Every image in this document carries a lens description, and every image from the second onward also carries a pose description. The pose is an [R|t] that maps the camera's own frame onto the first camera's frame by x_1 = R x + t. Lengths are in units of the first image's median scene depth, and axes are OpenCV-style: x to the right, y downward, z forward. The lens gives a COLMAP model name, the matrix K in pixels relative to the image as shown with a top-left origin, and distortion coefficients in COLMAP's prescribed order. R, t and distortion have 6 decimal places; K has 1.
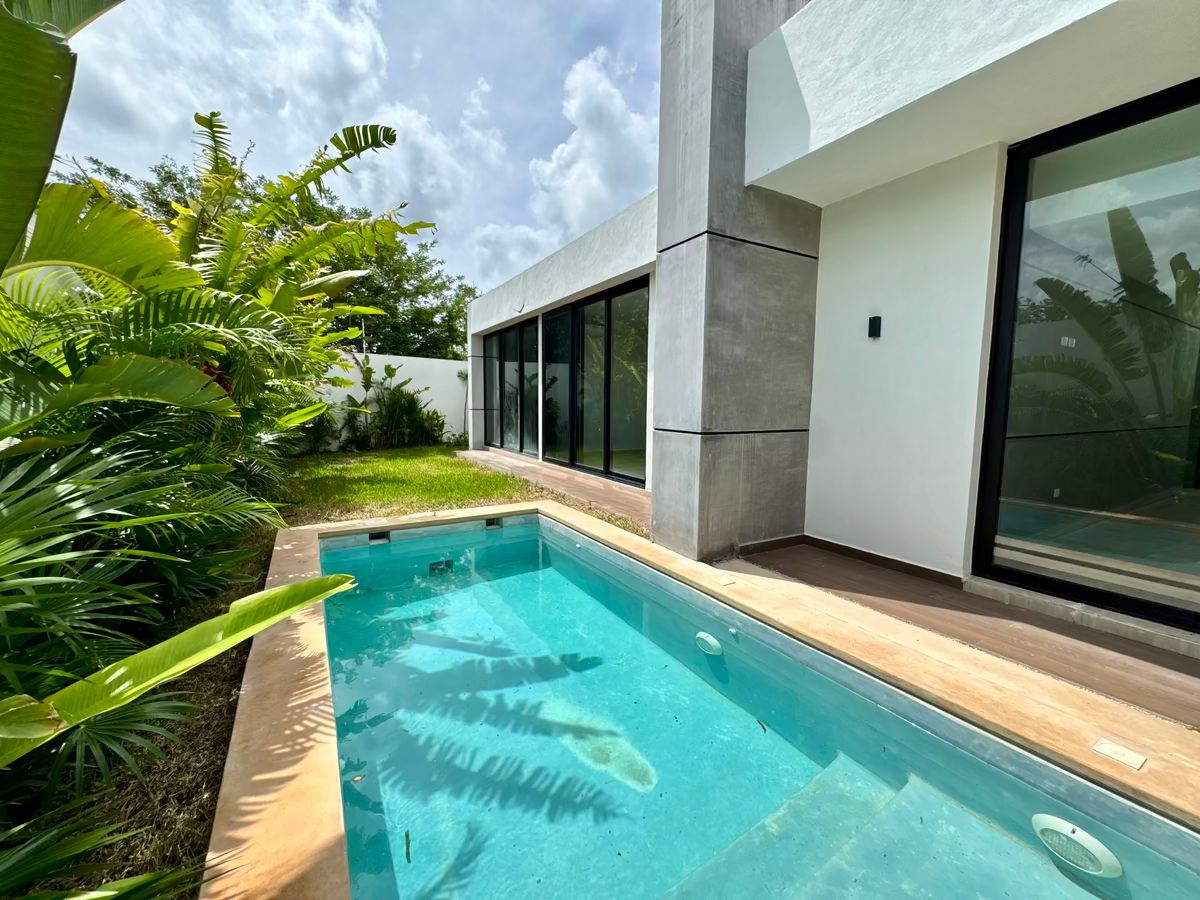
lens RADIAL K [[481.3, 0, 596.9], [0, 481.3, 446.1], [0, 0, 1]] dist [-0.002698, 0.000786]
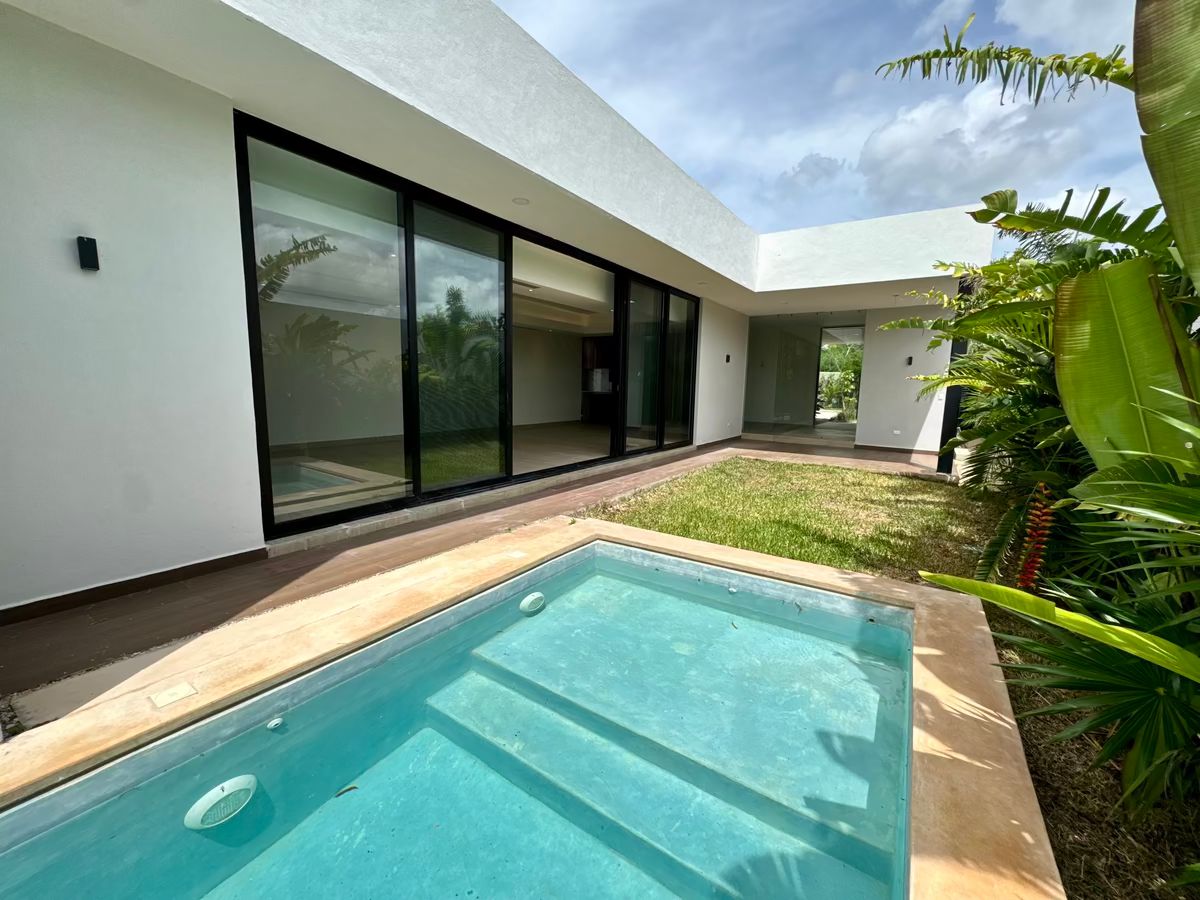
lens RADIAL K [[481.3, 0, 596.4], [0, 481.3, 448.2], [0, 0, 1]] dist [-0.002698, 0.000786]
pose [[-0.426123, -0.138686, 0.893972, -0.439572], [0.056180, 0.982216, 0.179155, -0.076269], [-0.902919, 0.126565, -0.410753, 0.823607]]
